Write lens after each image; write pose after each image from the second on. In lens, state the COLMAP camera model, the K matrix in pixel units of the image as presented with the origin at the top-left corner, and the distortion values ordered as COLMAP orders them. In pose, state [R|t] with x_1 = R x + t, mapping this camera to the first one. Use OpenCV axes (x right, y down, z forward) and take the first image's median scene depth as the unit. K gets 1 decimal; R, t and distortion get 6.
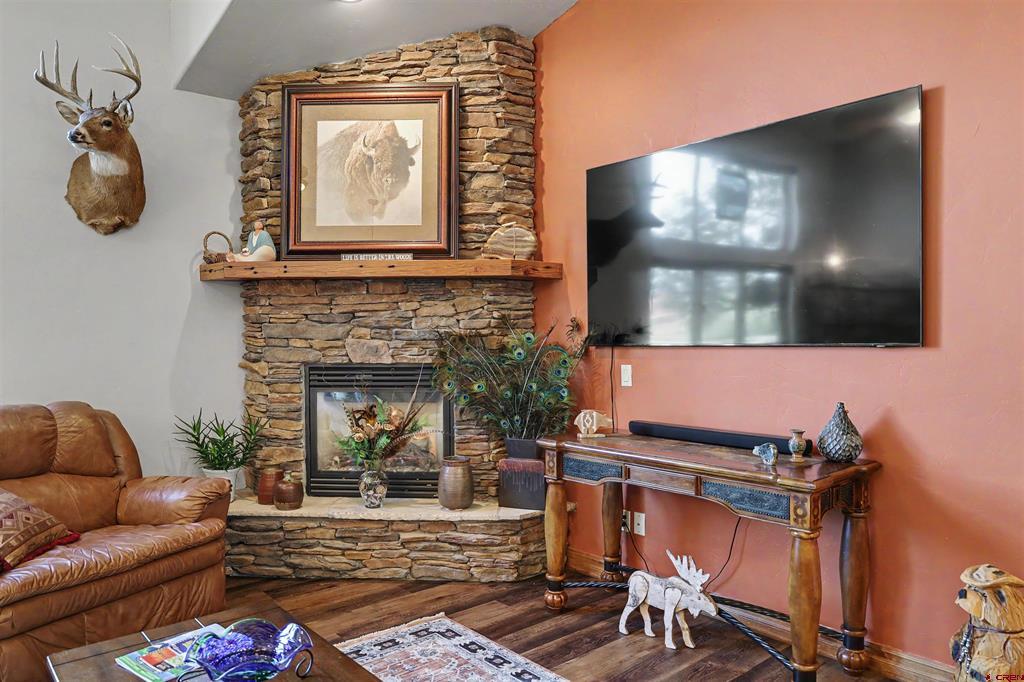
lens RADIAL K [[716.9, 0, 513.0], [0, 716.9, 351.9], [0, 0, 1]] dist [-0.009777, -0.000058]
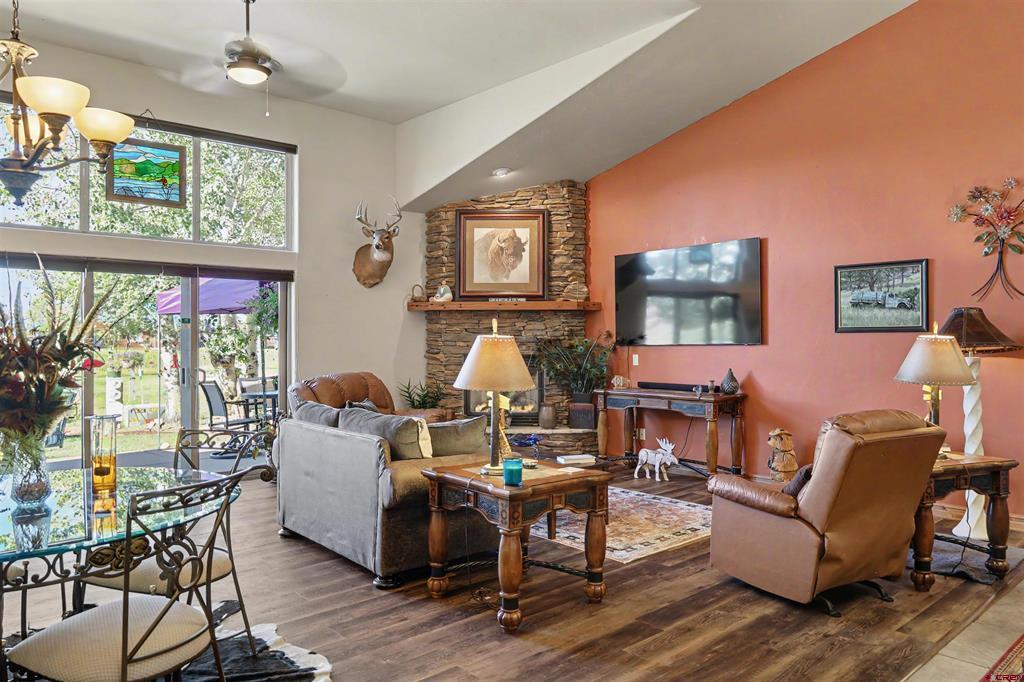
lens RADIAL K [[716.9, 0, 511.3], [0, 716.9, 340.6], [0, 0, 1]] dist [-0.009777, -0.000058]
pose [[0.999971, 0.000340, 0.007647, -0.189510], [-0.000167, 0.999746, -0.022528, 0.022240], [-0.007652, 0.022526, 0.999717, -0.924150]]
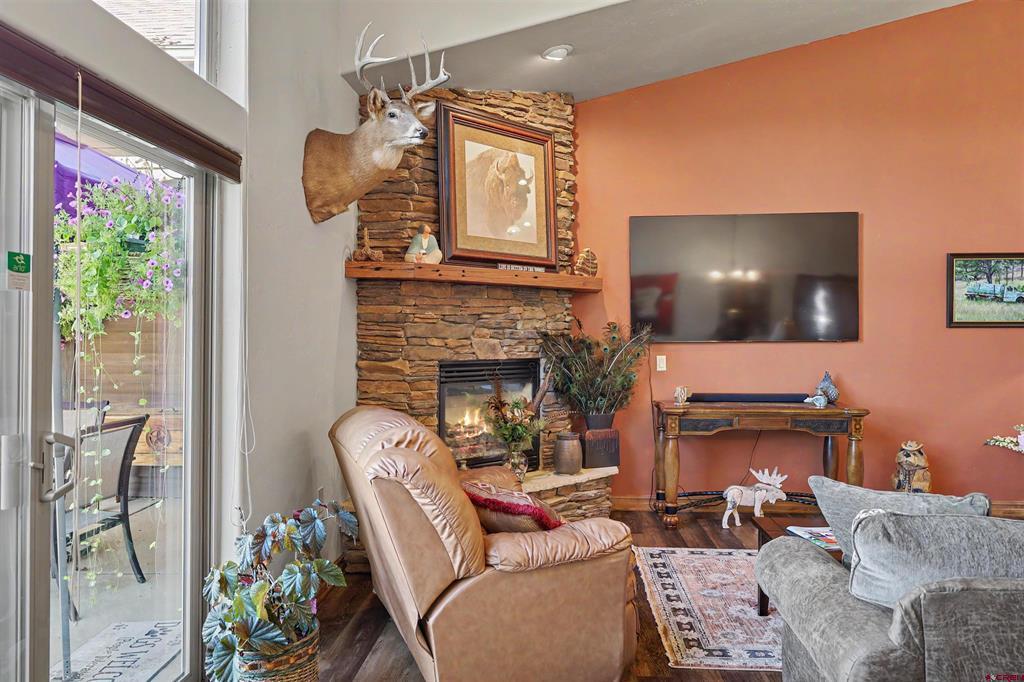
lens RADIAL K [[716.9, 0, 508.1], [0, 716.9, 330.2], [0, 0, 1]] dist [-0.009777, -0.000058]
pose [[0.707075, 0.006504, 0.707109, -1.009881], [0.014232, 0.999624, -0.023426, -0.003636], [-0.706996, 0.026628, 0.706716, 0.183368]]
